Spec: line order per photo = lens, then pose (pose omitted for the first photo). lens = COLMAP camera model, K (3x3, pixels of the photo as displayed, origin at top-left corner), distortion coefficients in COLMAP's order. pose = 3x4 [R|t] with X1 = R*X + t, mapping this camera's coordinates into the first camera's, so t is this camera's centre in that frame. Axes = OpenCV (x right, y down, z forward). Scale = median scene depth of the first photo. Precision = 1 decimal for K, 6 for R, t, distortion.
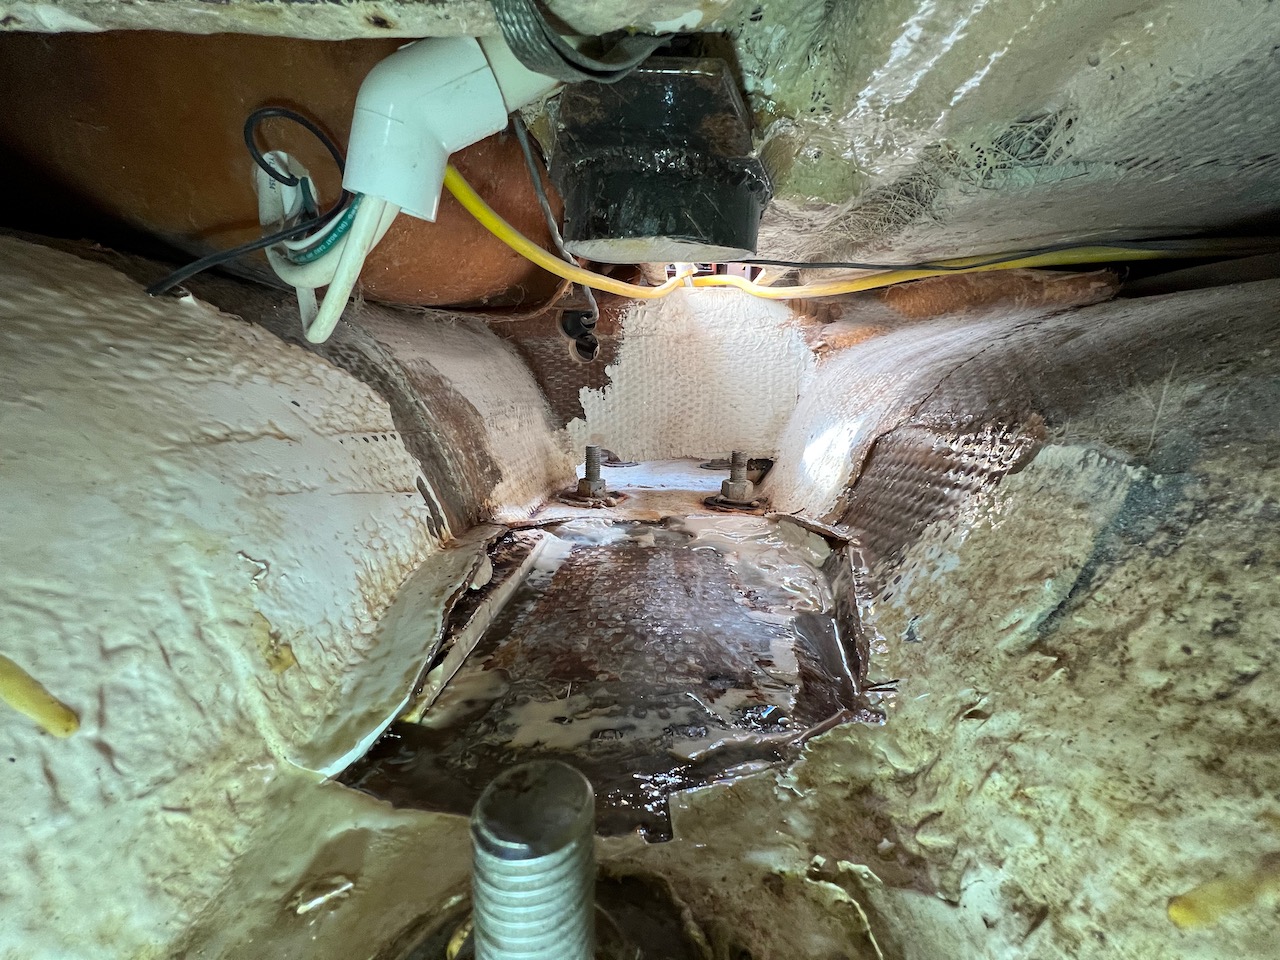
lens RADIAL K [[515.5, 0, 641.9], [0, 515.5, 476.0], [0, 0, 1]] dist [-0.001741, 0.000110]
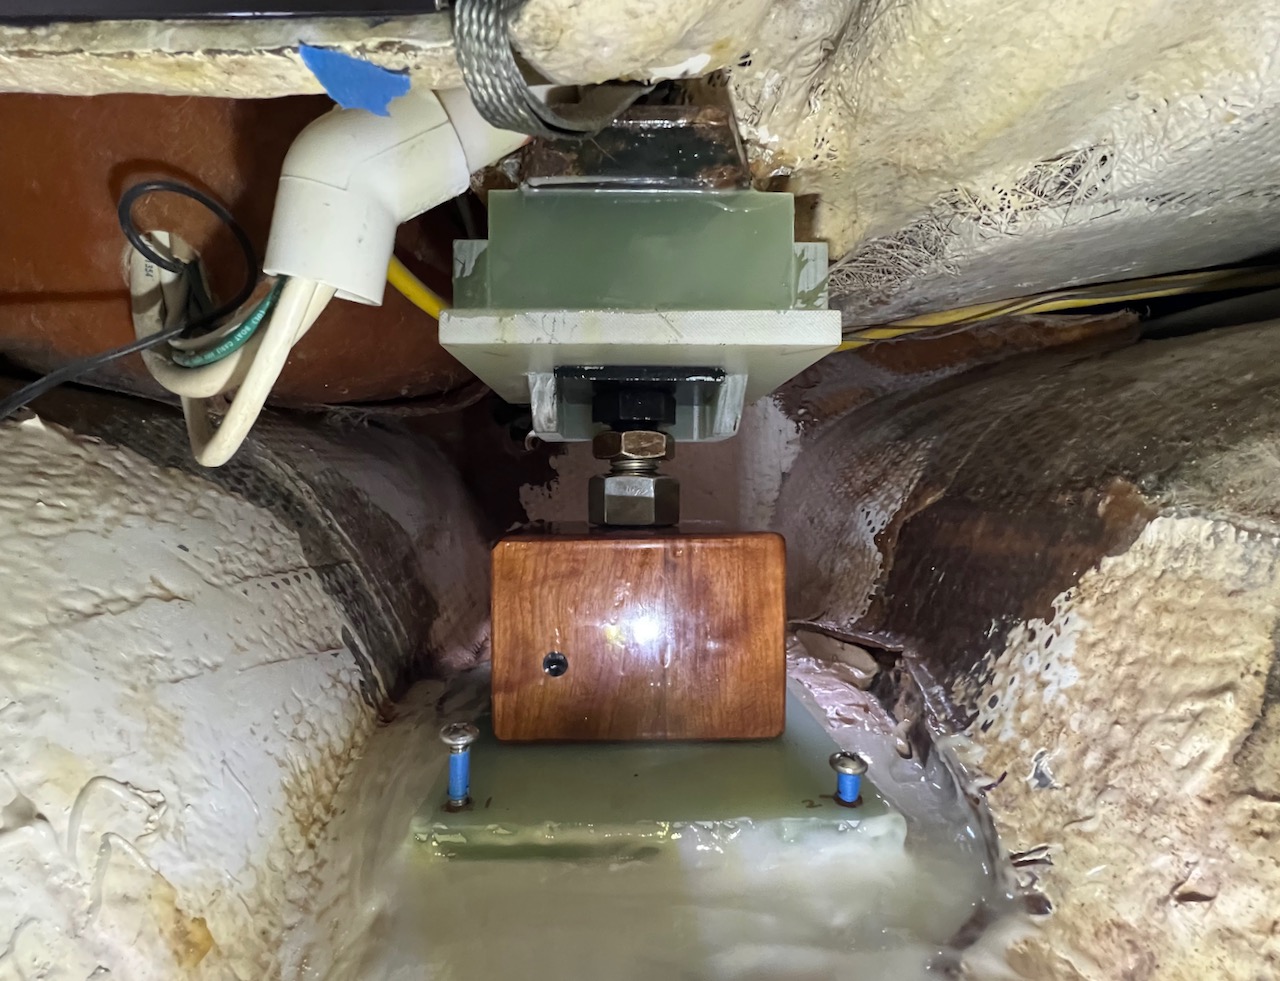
lens RADIAL K [[621.5, 0, 624.7], [0, 621.5, 495.7], [0, 0, 1]] dist [-0.001160, -0.000154]
pose [[0.992571, -0.084647, 0.087389, -0.136647], [0.095379, 0.987307, -0.126993, -0.048987], [-0.075530, 0.134385, 0.988047, 0.071109]]
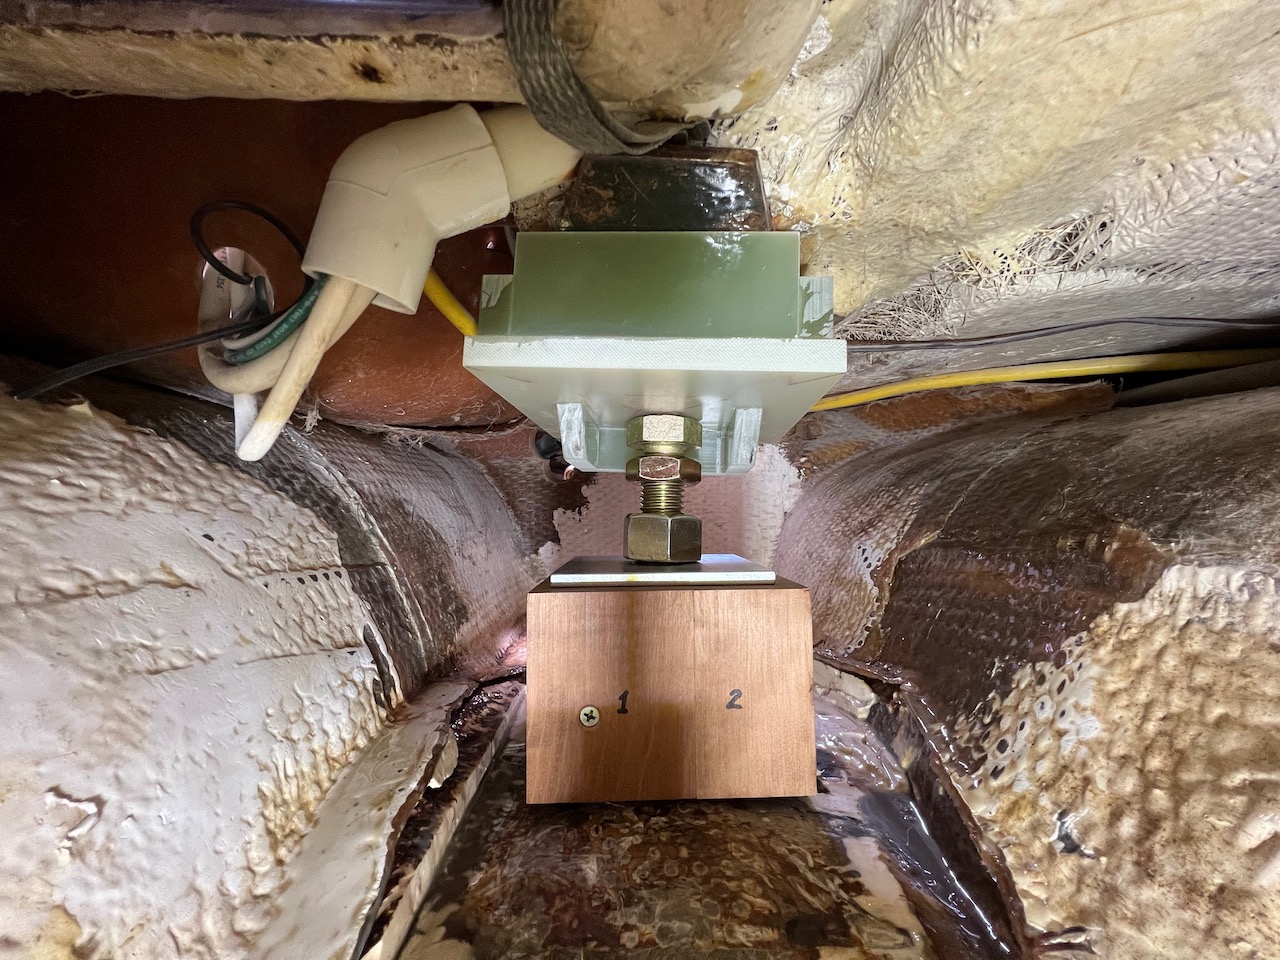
lens RADIAL K [[515.5, 0, 642.8], [0, 515.5, 475.3], [0, 0, 1]] dist [-0.001741, 0.000110]
pose [[0.996698, -0.016224, 0.079566, -0.107758], [0.034098, 0.972886, -0.228757, -0.040334], [-0.073698, 0.230714, 0.970227, 0.229124]]
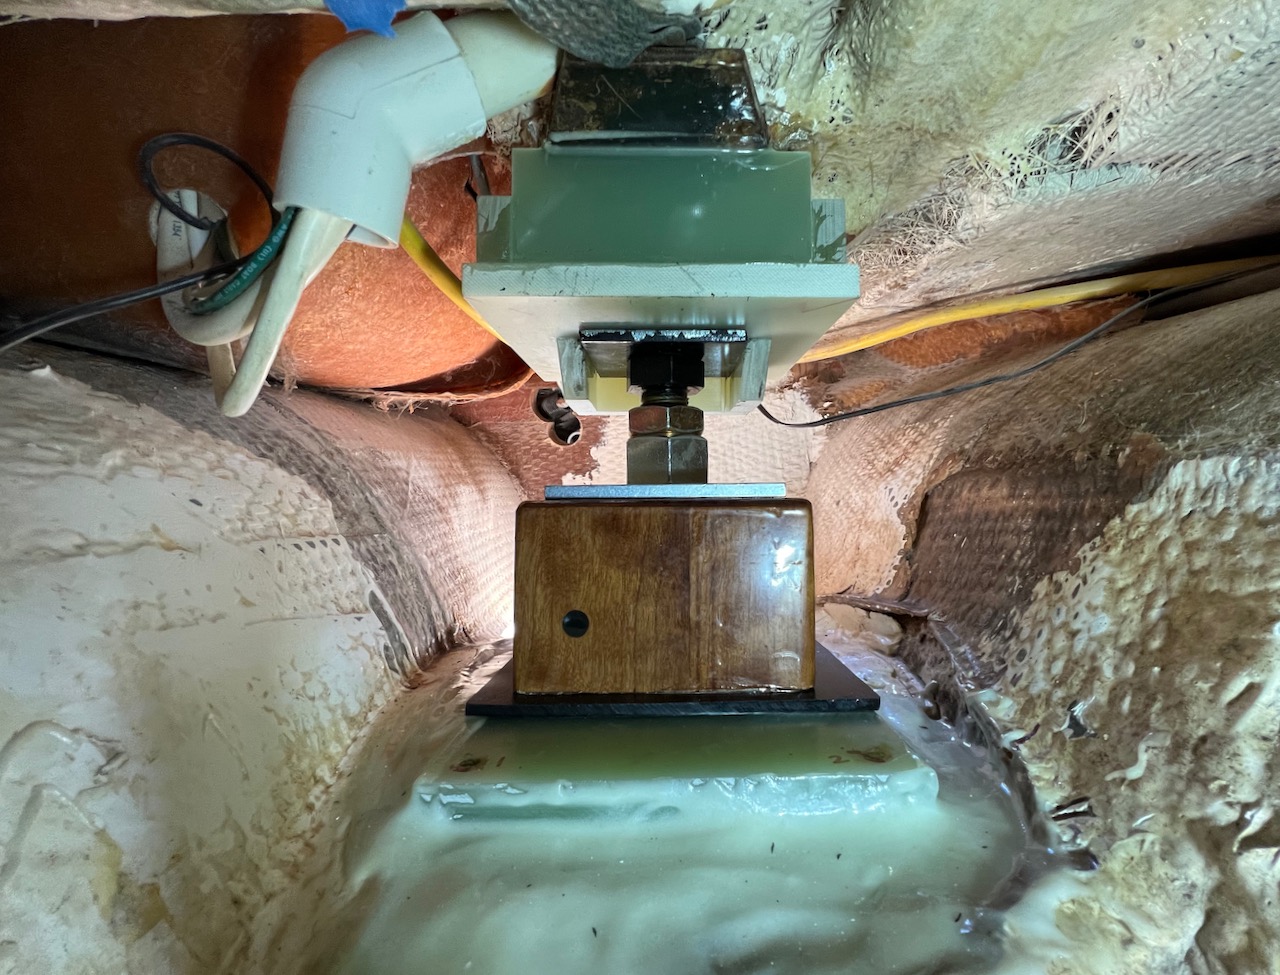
lens RADIAL K [[565.7, 0, 675.0], [0, 565.7, 475.1], [0, 0, 1]] dist [-0.011428, 0.002460]
pose [[0.991191, -0.086068, 0.100661, -0.094020], [0.102332, 0.980195, -0.169545, 0.030760], [-0.084075, 0.178353, 0.980368, 0.189681]]
